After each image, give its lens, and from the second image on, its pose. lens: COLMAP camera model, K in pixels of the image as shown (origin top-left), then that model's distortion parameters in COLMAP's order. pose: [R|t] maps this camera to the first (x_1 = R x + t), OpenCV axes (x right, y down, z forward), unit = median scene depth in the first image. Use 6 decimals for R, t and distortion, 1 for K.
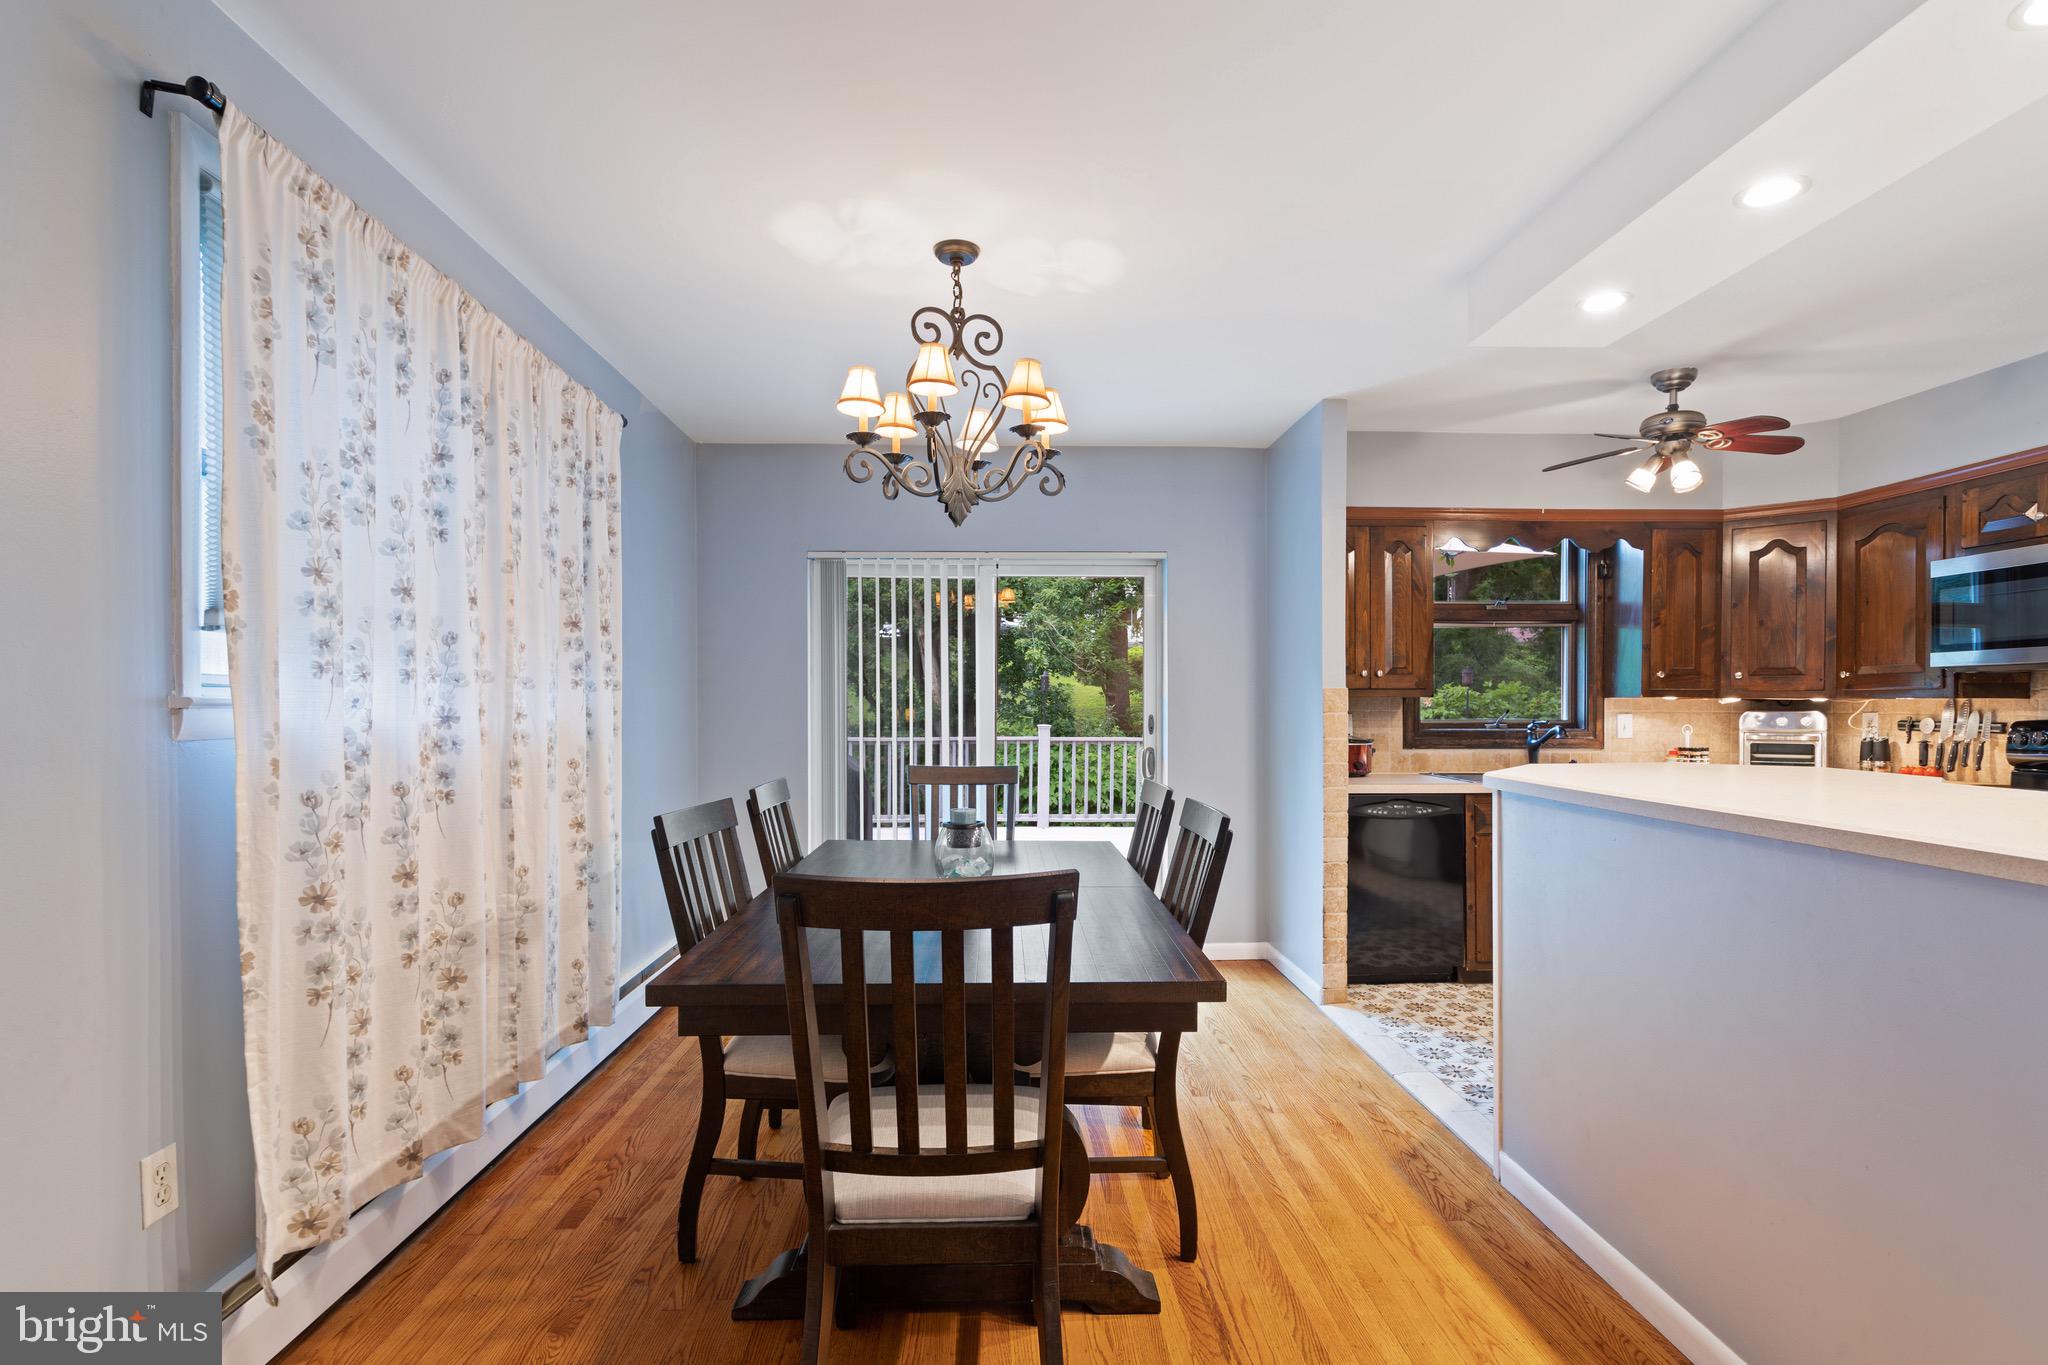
lens RADIAL K [[974.1, 0, 1013.6], [0, 974.1, 709.7], [0, 0, 1]] dist [-0.000261, 0.000248]
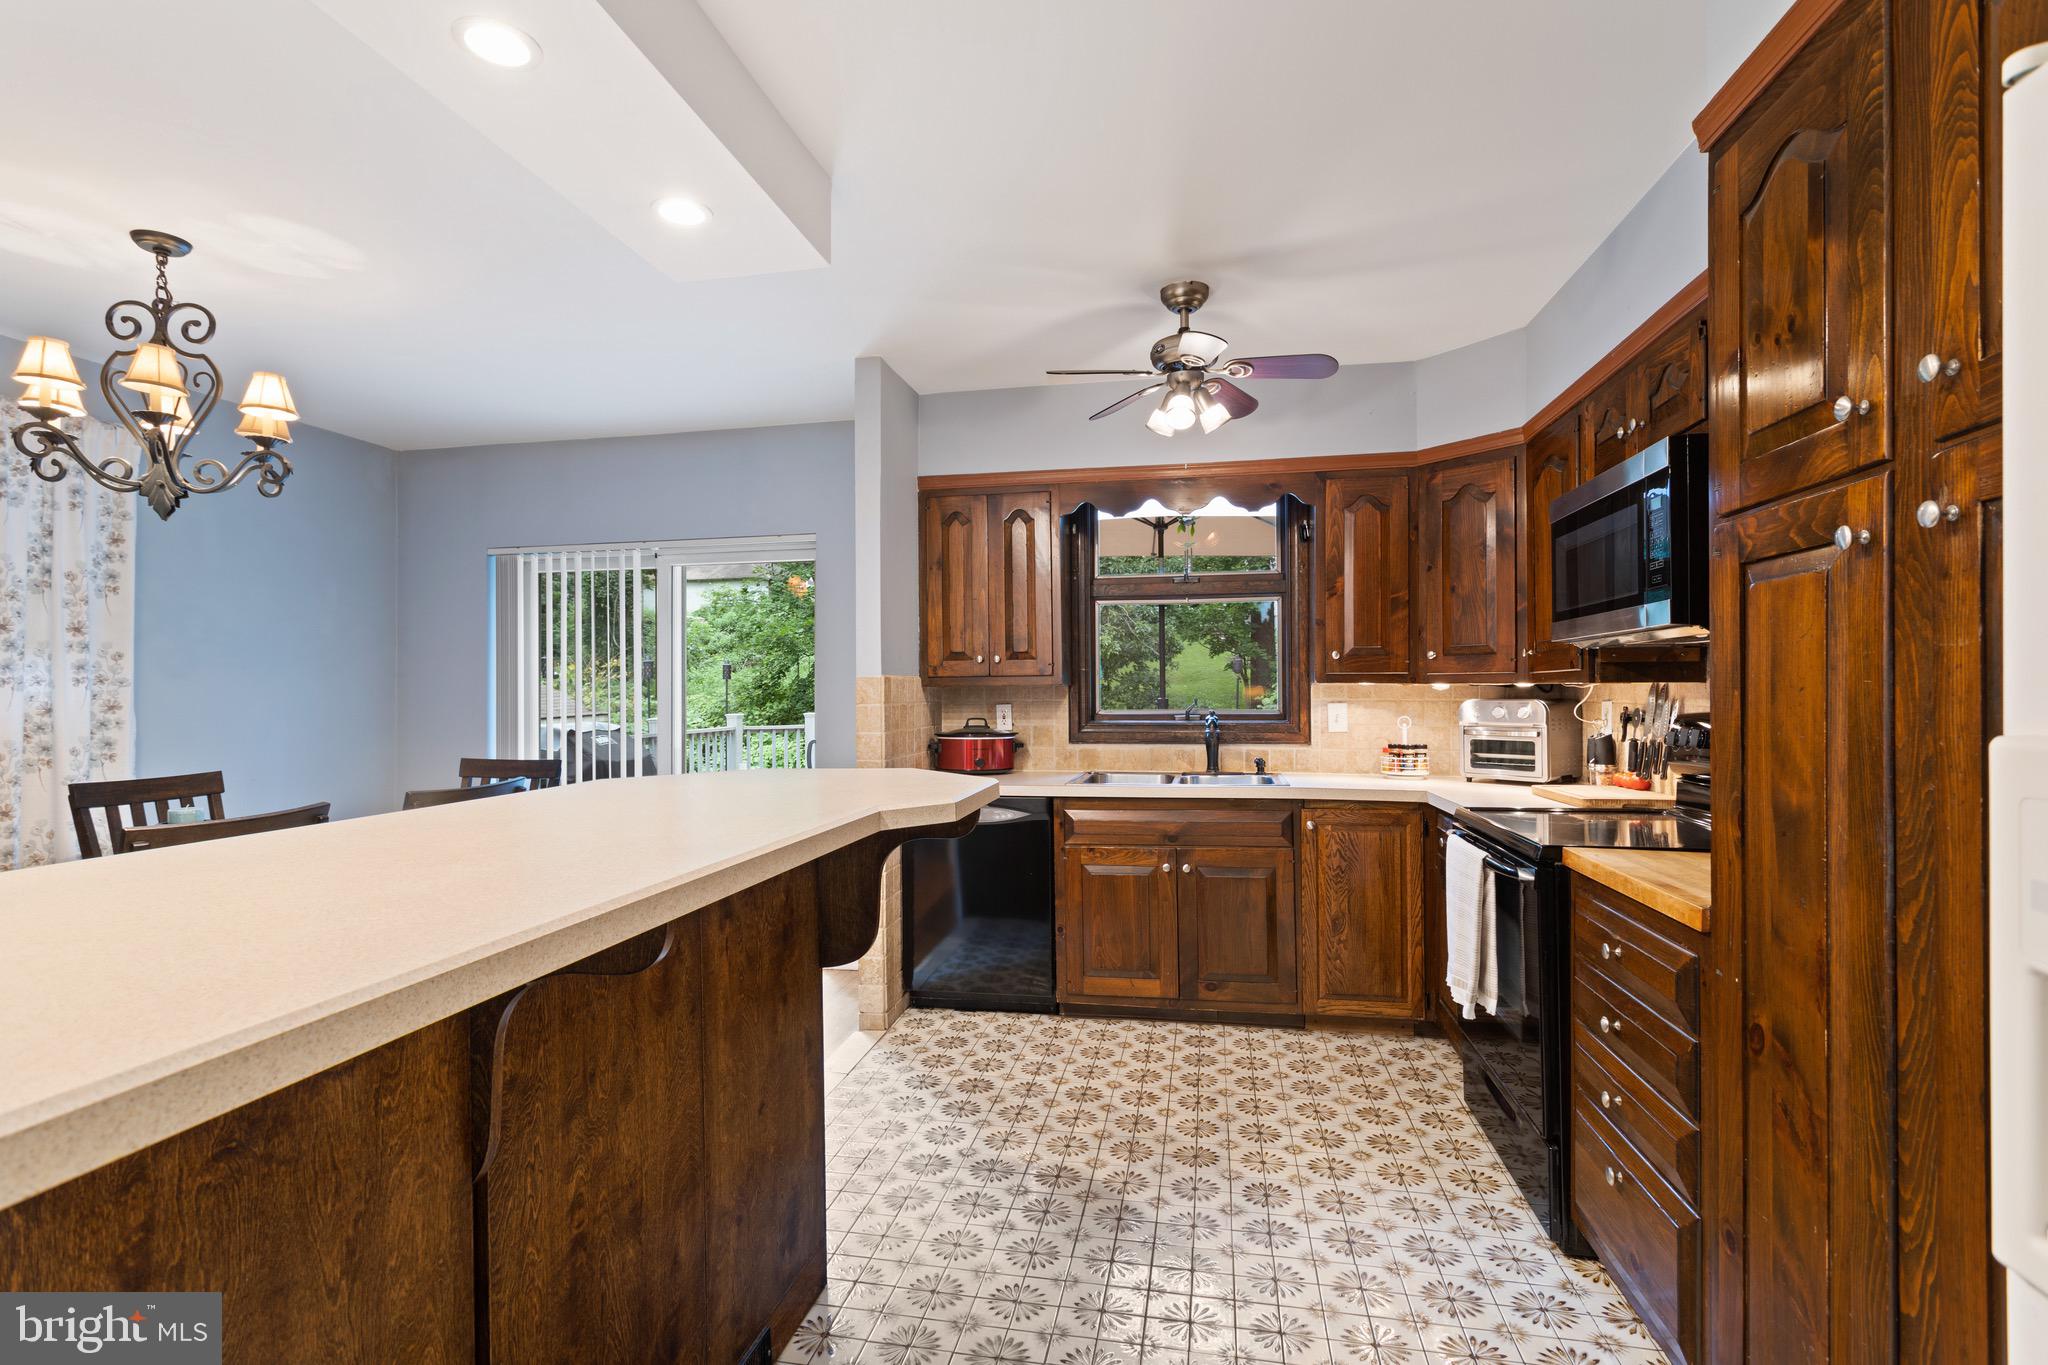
lens RADIAL K [[941.9, 0, 1021.2], [0, 941.9, 679.1], [0, 0, 1]] dist [-0.003079, -0.000164]
pose [[0.973013, -0.008795, -0.230581, 0.623858], [0.005160, 0.999853, -0.016366, -0.004968], [0.230691, 0.014735, 0.972915, 0.175798]]
